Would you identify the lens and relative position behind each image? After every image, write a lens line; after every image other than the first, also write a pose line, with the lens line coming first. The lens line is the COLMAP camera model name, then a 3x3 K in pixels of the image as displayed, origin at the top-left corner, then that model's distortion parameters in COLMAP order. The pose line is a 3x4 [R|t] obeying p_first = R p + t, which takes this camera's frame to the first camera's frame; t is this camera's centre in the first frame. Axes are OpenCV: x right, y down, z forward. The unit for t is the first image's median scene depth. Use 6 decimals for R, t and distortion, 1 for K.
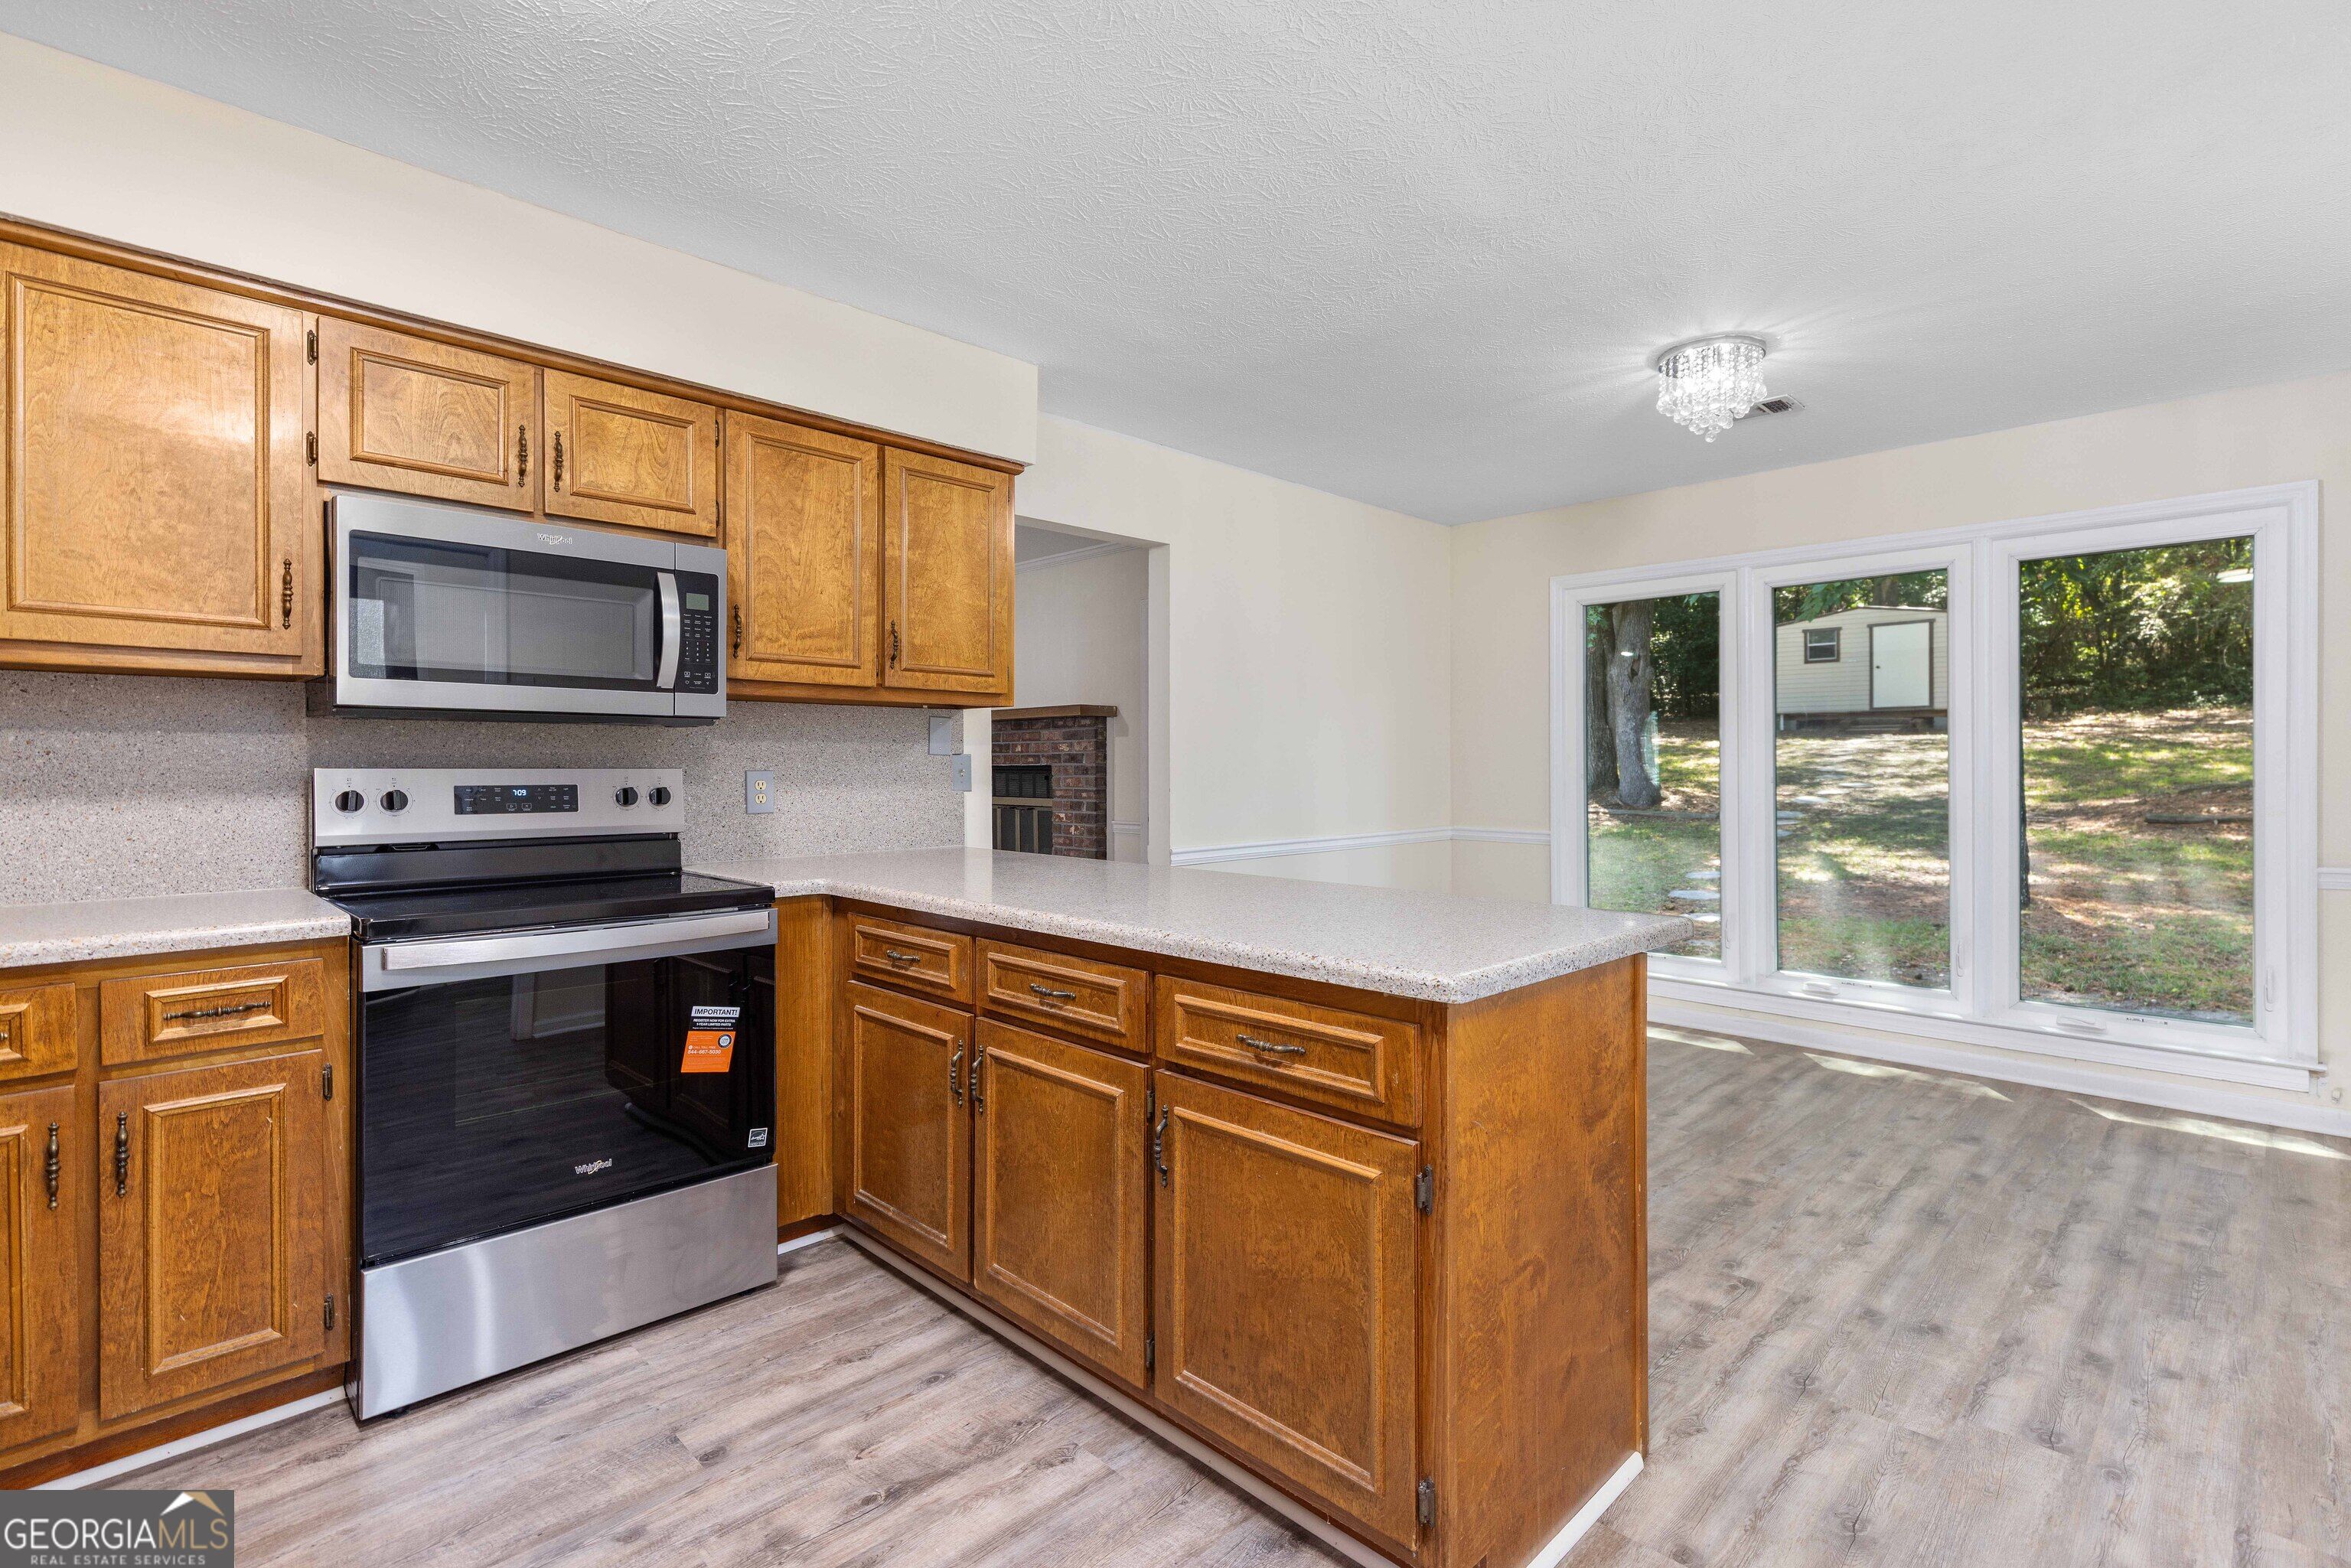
lens RADIAL K [[1097.3, 0, 1199.1], [0, 1097.3, 773.0], [0, 0, 1]] dist [0.007594, -0.000805]
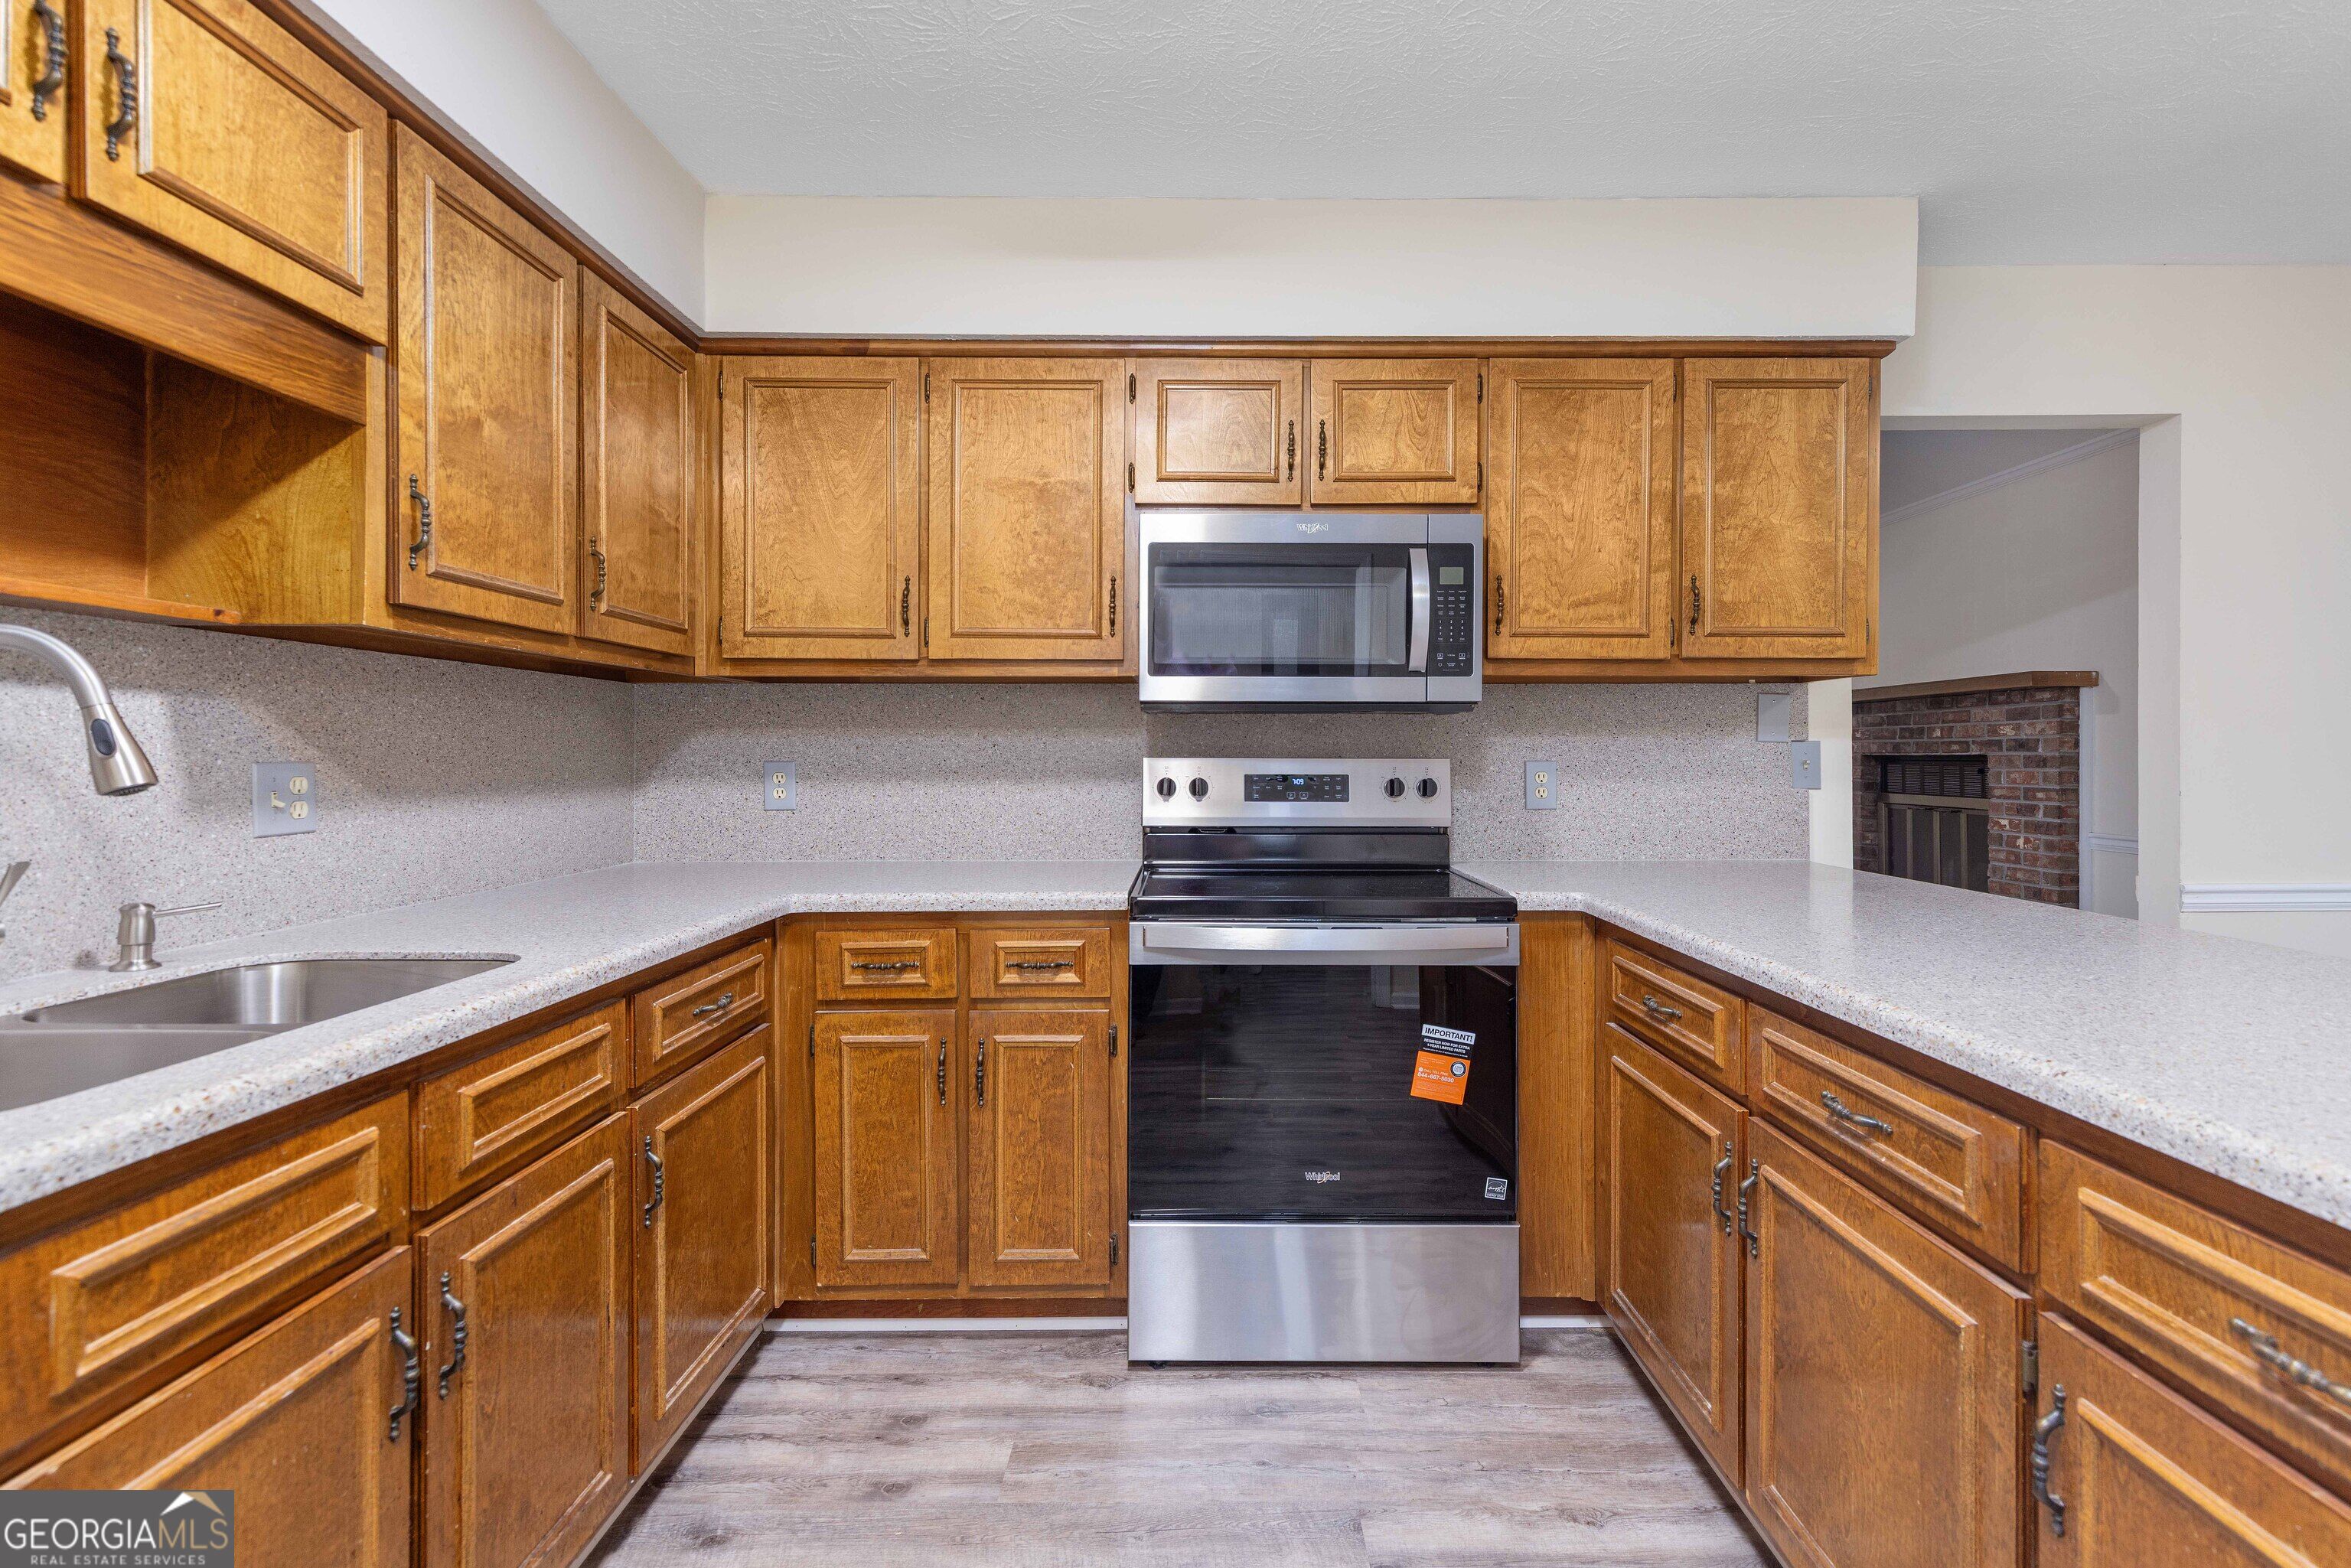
lens RADIAL K [[1097.3, 0, 1186.7], [0, 1097.3, 755.0], [0, 0, 1]] dist [0.007594, -0.000805]
pose [[0.704819, 0.001503, -0.709385, 0.039844], [-0.005607, 0.999978, -0.003453, -0.003374], [0.709365, 0.006411, 0.704813, 0.237219]]
